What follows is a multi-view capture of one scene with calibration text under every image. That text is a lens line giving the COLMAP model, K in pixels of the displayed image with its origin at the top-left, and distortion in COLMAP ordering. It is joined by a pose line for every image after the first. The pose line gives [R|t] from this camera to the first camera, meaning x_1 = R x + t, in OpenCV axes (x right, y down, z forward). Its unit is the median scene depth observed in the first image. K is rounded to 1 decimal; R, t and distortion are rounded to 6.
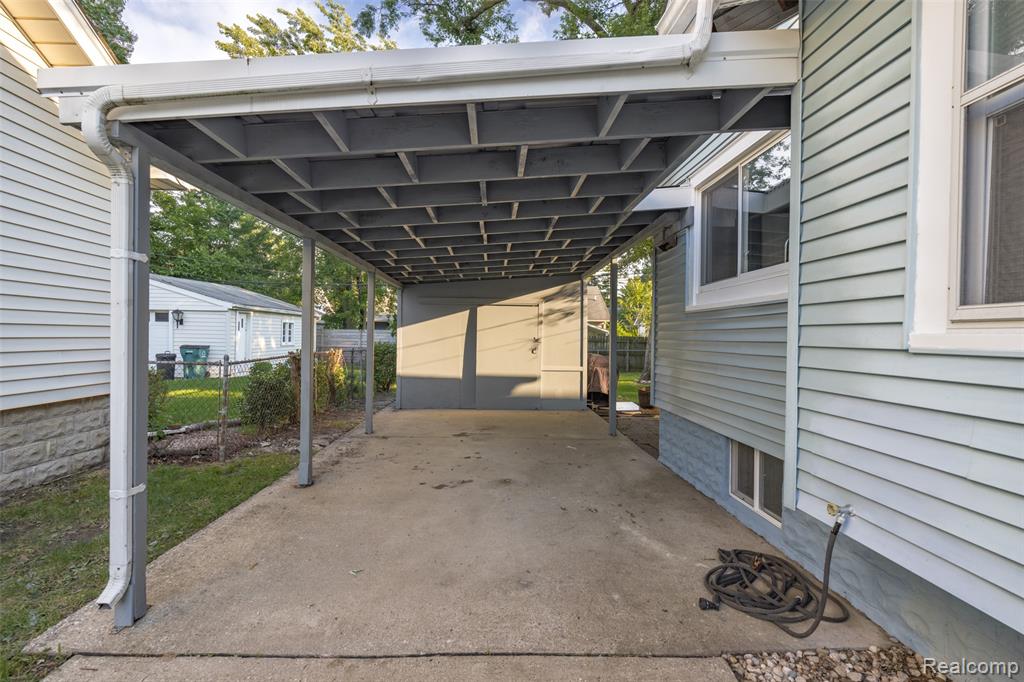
lens RADIAL K [[492.6, 0, 512.0], [0, 492.6, 341.0], [0, 0, 1]] dist [0.000735, 0.000049]
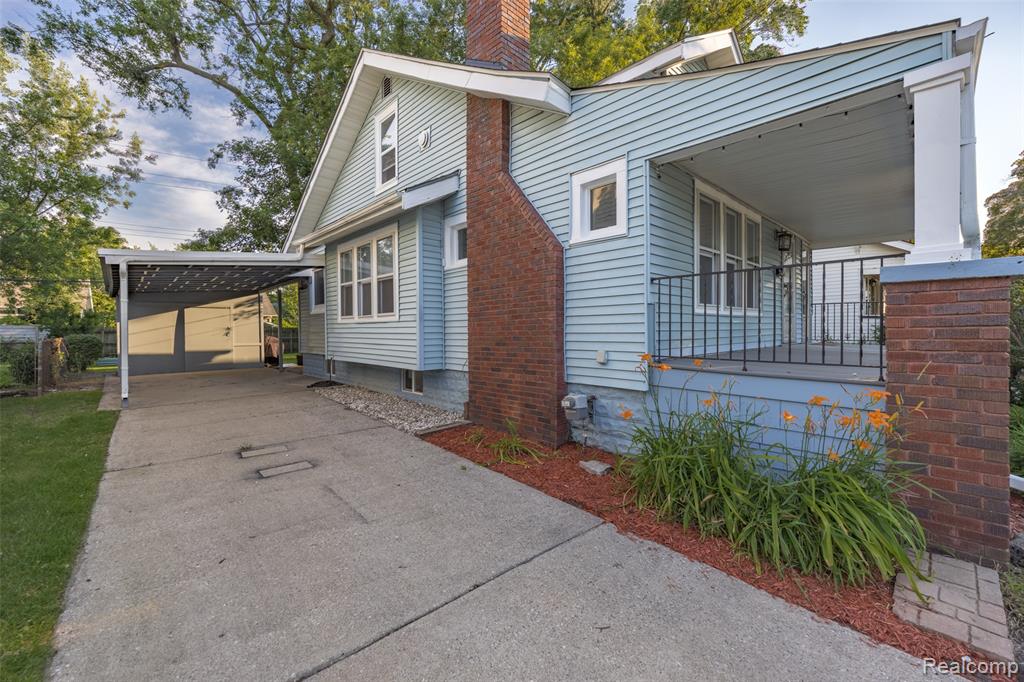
lens RADIAL K [[415.7, 0, 512.0], [0, 415.7, 341.0], [0, 0, 1]] dist [0.000582, 0.000192]
pose [[0.754940, -0.038073, 0.654688, -0.151846], [0.024651, 0.999255, 0.029685, 0.022840], [-0.655331, -0.006272, 0.755316, -0.711014]]
